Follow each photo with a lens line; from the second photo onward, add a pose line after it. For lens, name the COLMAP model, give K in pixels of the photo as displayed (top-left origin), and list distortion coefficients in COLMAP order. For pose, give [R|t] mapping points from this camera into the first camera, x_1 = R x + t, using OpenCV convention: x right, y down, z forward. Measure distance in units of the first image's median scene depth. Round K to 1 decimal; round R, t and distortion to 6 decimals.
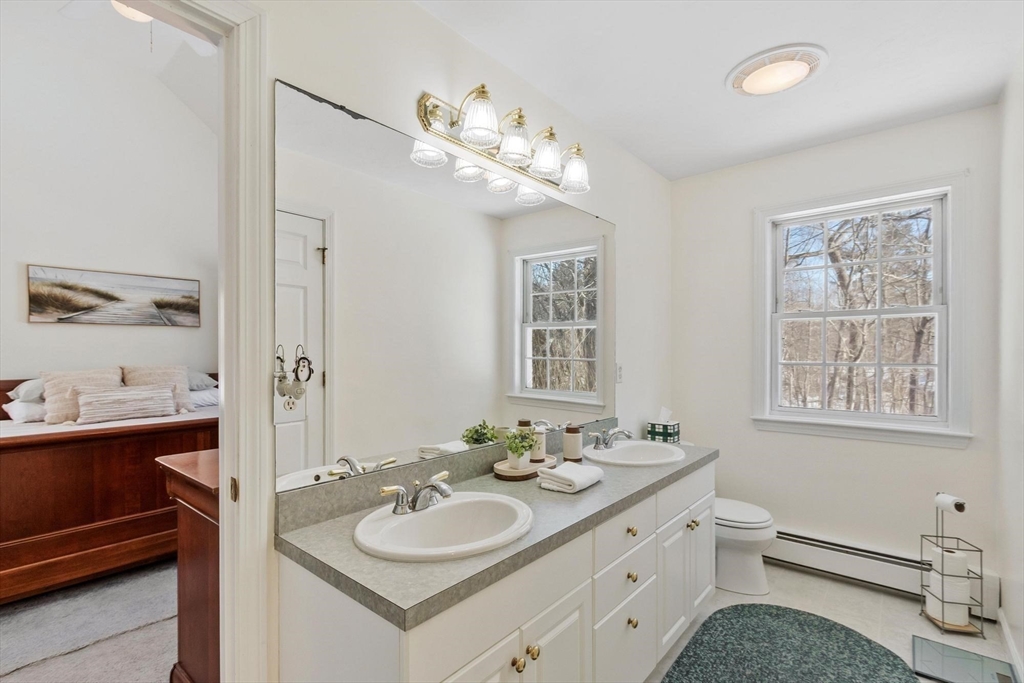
lens RADIAL K [[468.5, 0, 507.8], [0, 468.5, 346.7], [0, 0, 1]] dist [0.000819, 0.000169]
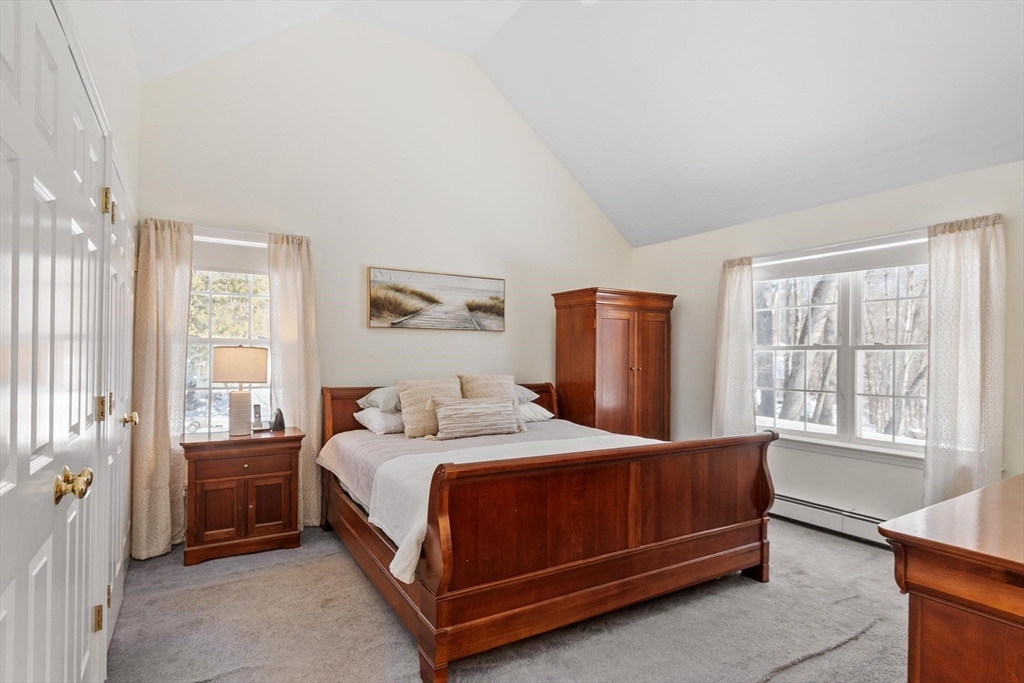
lens RADIAL K [[534.5, 0, 511.6], [0, 534.5, 346.2], [0, 0, 1]] dist [-0.002857, 0.001175]
pose [[0.950413, 0.002972, -0.310975, -0.395372], [-0.008018, 0.999856, -0.014949, 0.000388], [0.310886, 0.016701, 0.950300, 0.051718]]
